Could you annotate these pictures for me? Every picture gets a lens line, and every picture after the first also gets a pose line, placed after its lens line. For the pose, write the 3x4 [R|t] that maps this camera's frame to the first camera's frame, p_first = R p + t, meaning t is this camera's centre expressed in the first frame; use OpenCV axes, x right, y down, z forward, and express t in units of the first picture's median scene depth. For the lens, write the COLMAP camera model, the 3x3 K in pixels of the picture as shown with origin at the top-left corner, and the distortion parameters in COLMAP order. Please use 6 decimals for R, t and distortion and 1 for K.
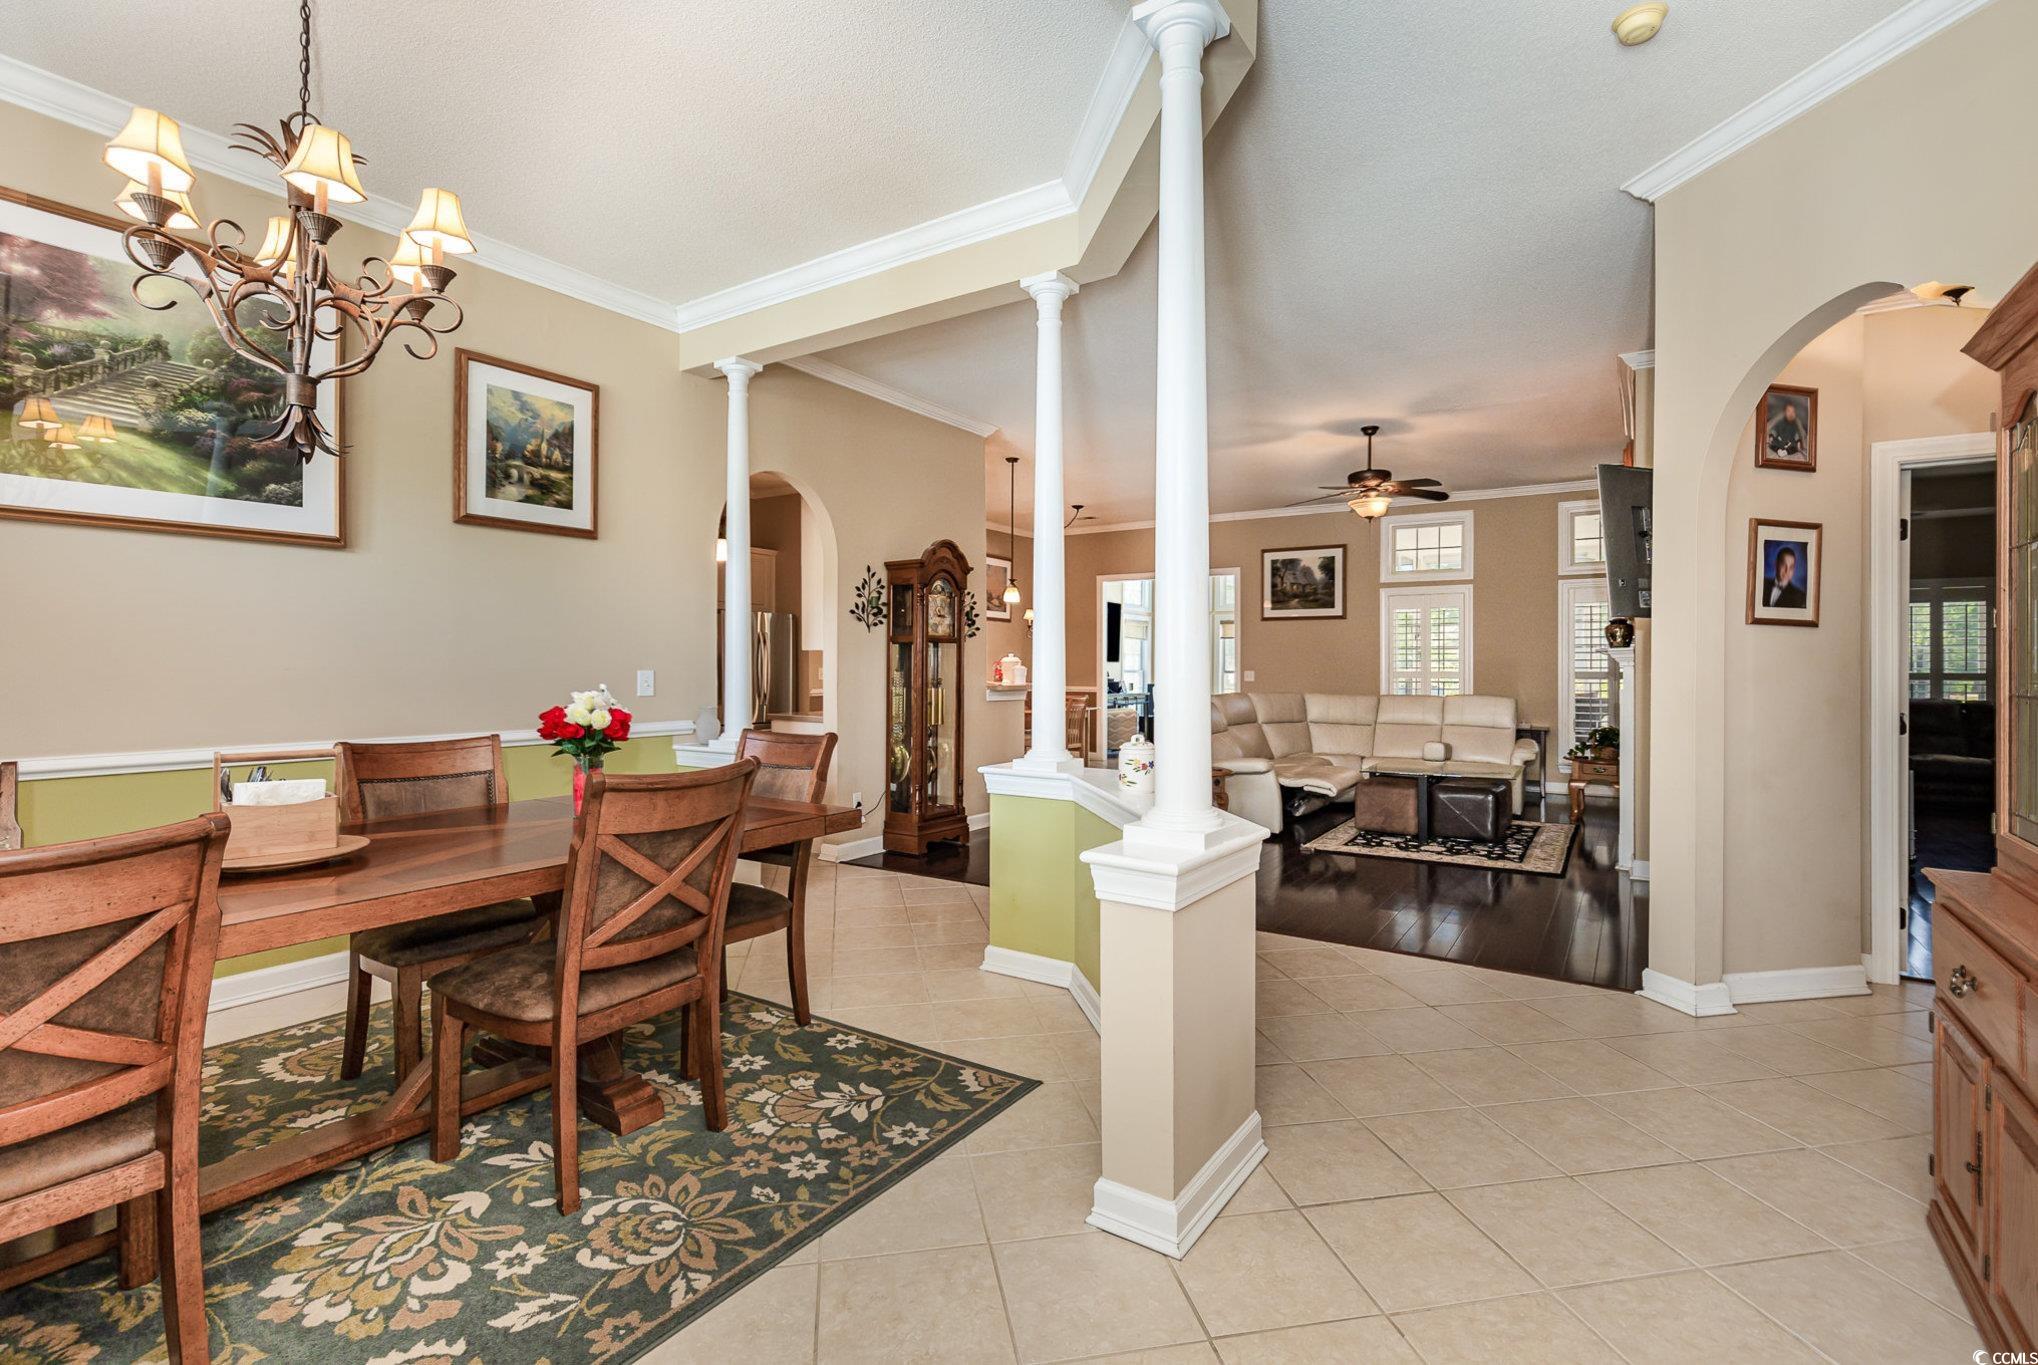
lens RADIAL K [[927.8, 0, 1030.4], [0, 927.8, 676.2], [0, 0, 1]] dist [0.003231, -0.000194]
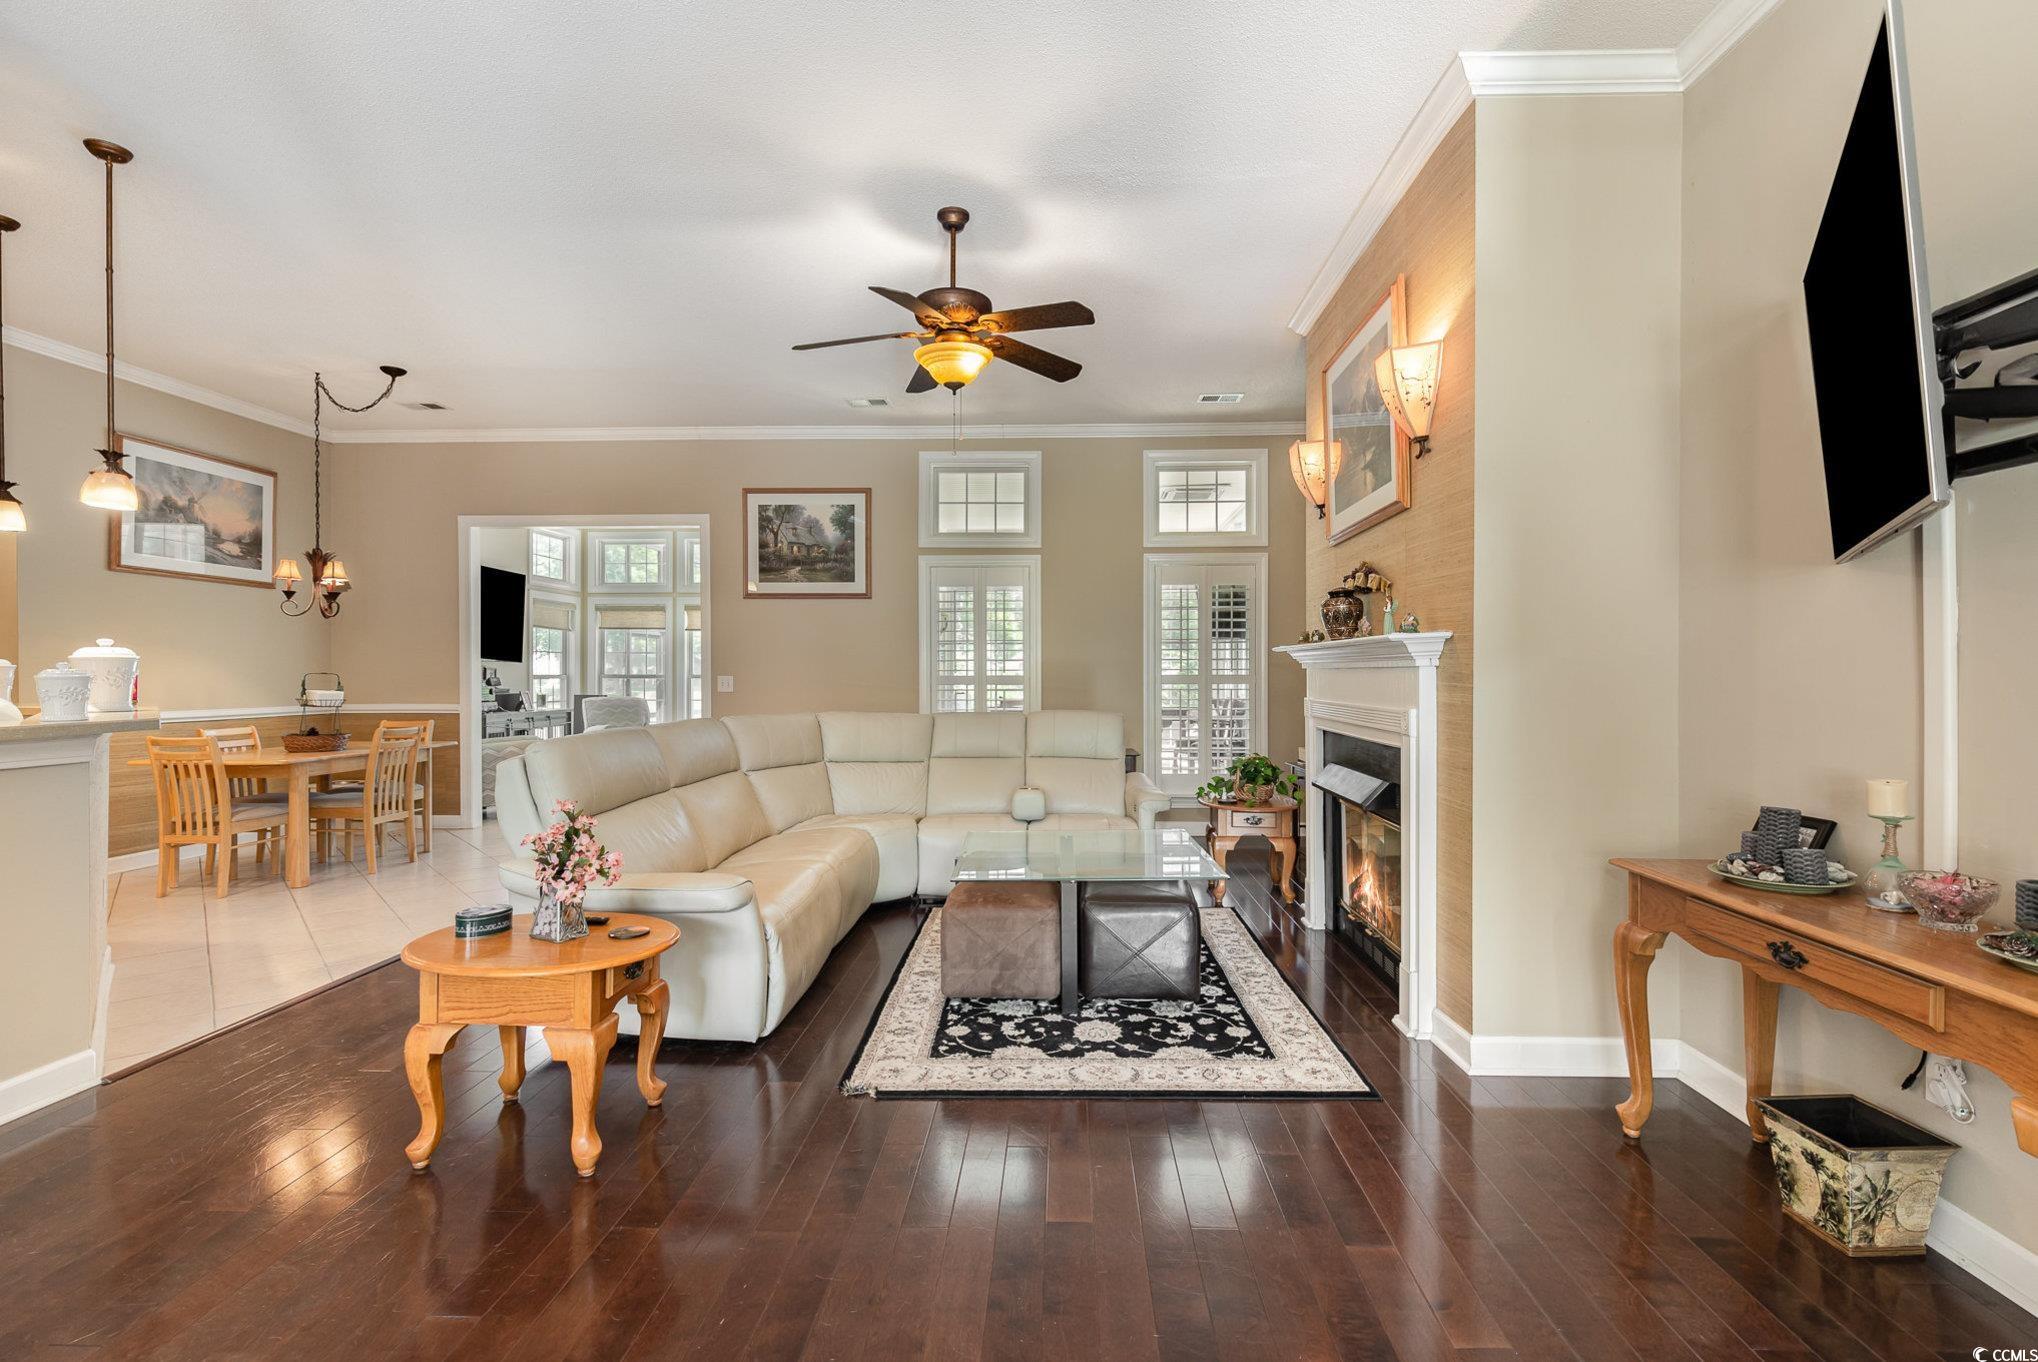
lens RADIAL K [[927.8, 0, 1030.4], [0, 927.8, 674.7], [0, 0, 1]] dist [0.003231, -0.000194]
pose [[0.854813, -0.005168, 0.518910, 0.086938], [0.007740, 0.999966, -0.002790, -0.003340], [-0.518878, 0.006401, 0.854824, 0.356998]]
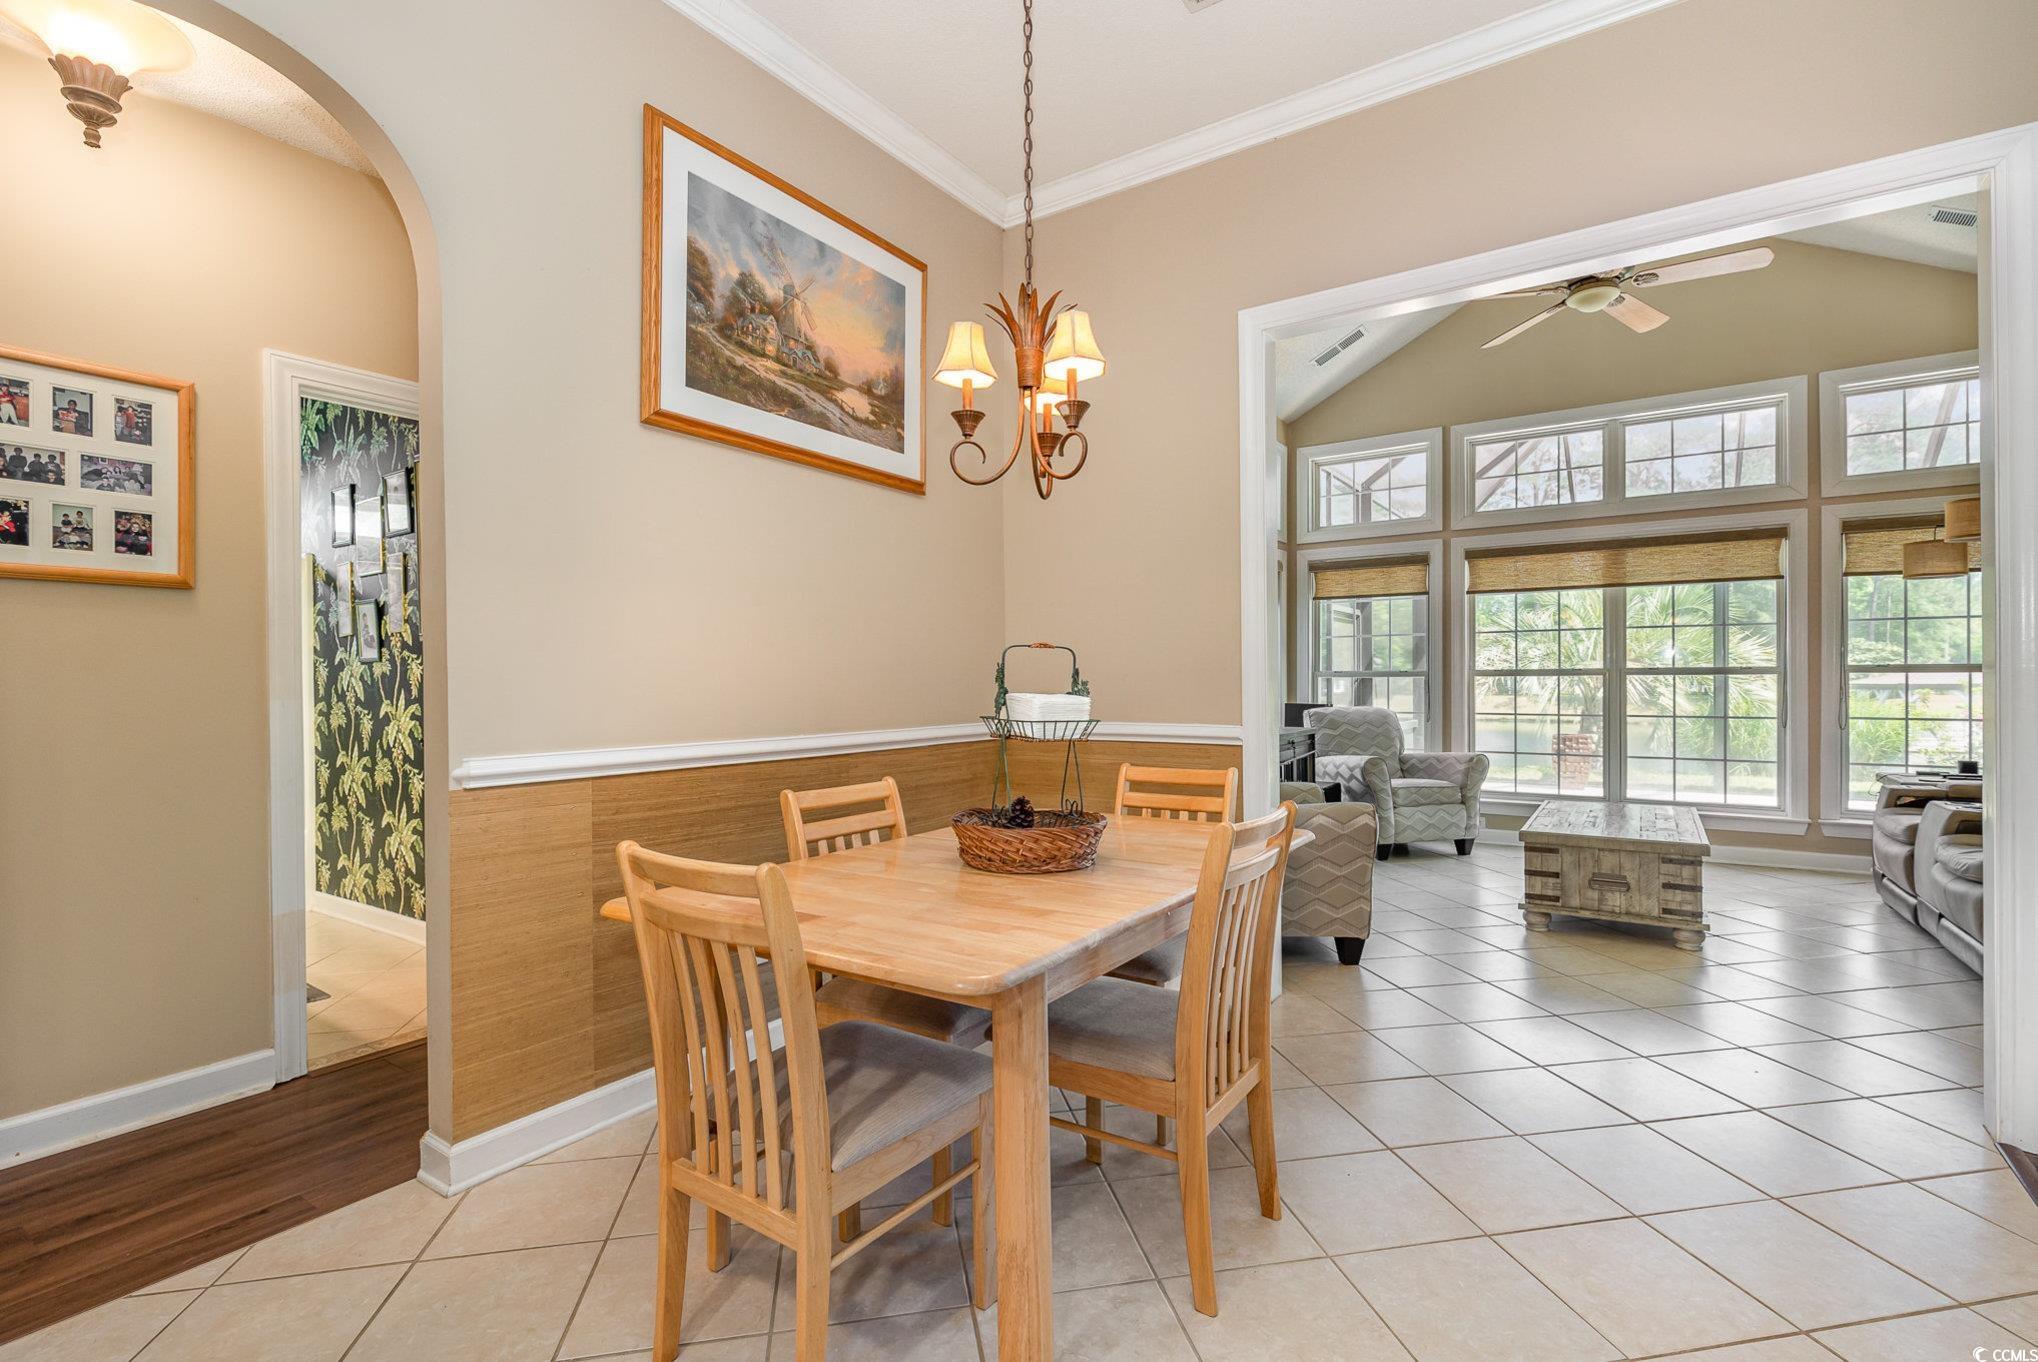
lens RADIAL K [[927.8, 0, 1030.4], [0, 927.8, 674.7], [0, 0, 1]] dist [0.003231, -0.000194]
pose [[0.999976, -0.004300, -0.005455, 0.015418], [0.004234, 0.999920, -0.011921, -0.000507], [0.005506, 0.011898, 0.999914, 0.838481]]
